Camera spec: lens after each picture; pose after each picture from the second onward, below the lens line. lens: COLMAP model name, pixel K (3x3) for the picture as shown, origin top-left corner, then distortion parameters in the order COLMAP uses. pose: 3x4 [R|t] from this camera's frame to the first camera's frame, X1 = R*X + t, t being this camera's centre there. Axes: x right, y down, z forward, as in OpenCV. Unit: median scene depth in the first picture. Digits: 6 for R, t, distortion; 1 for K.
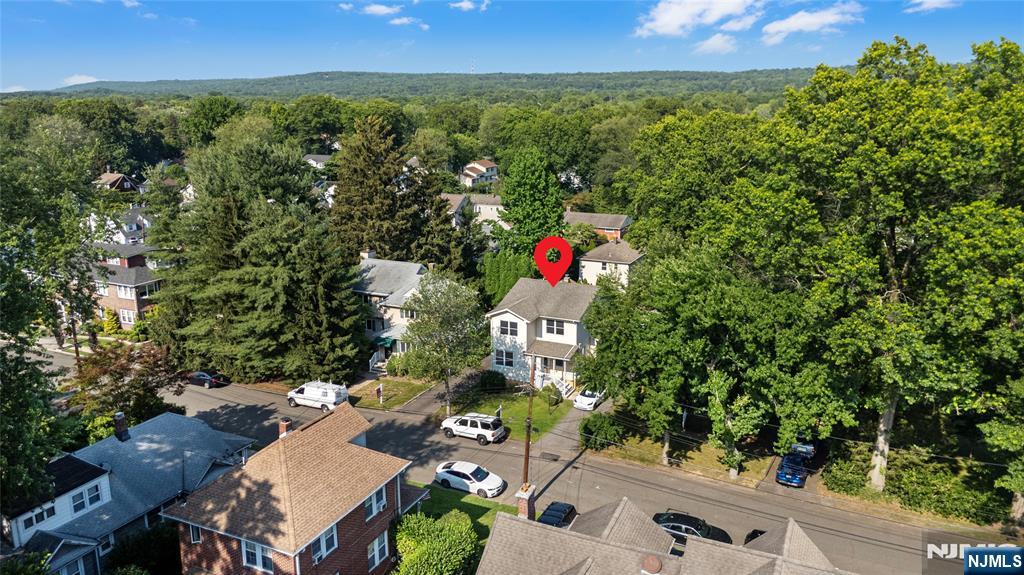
lens RADIAL K [[762.0, 0, 512.0], [0, 762.0, 287.5], [0, 0, 1]] dist [0.048401, -0.047834]
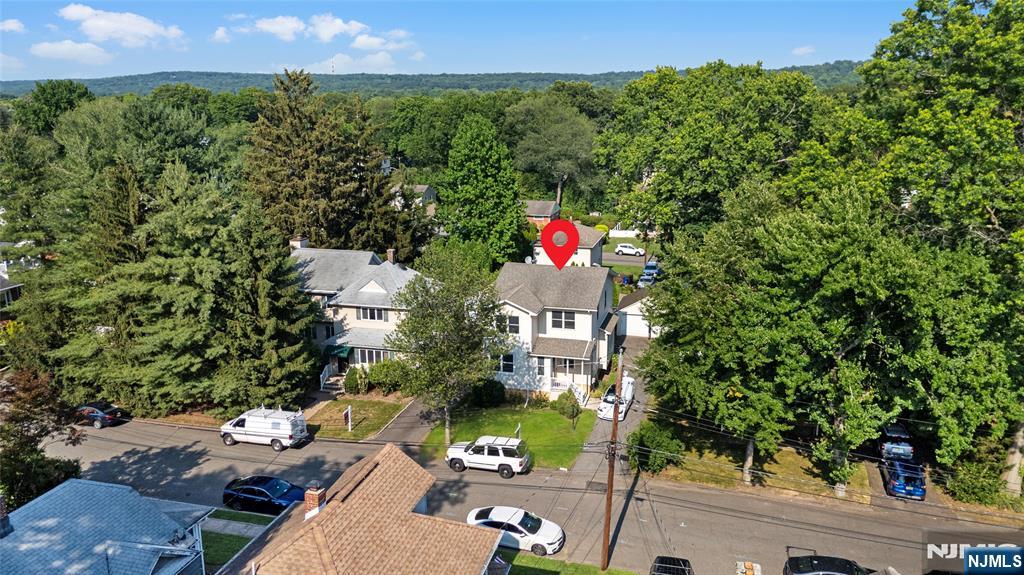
lens RADIAL K [[762.0, 0, 512.0], [0, 762.0, 287.5], [0, 0, 1]] dist [0.048401, -0.047834]
pose [[0.984921, -0.044508, 0.167179, -0.130970], [0.045026, 0.998986, 0.000695, 0.015111], [-0.167040, 0.006843, 0.985926, 0.217296]]
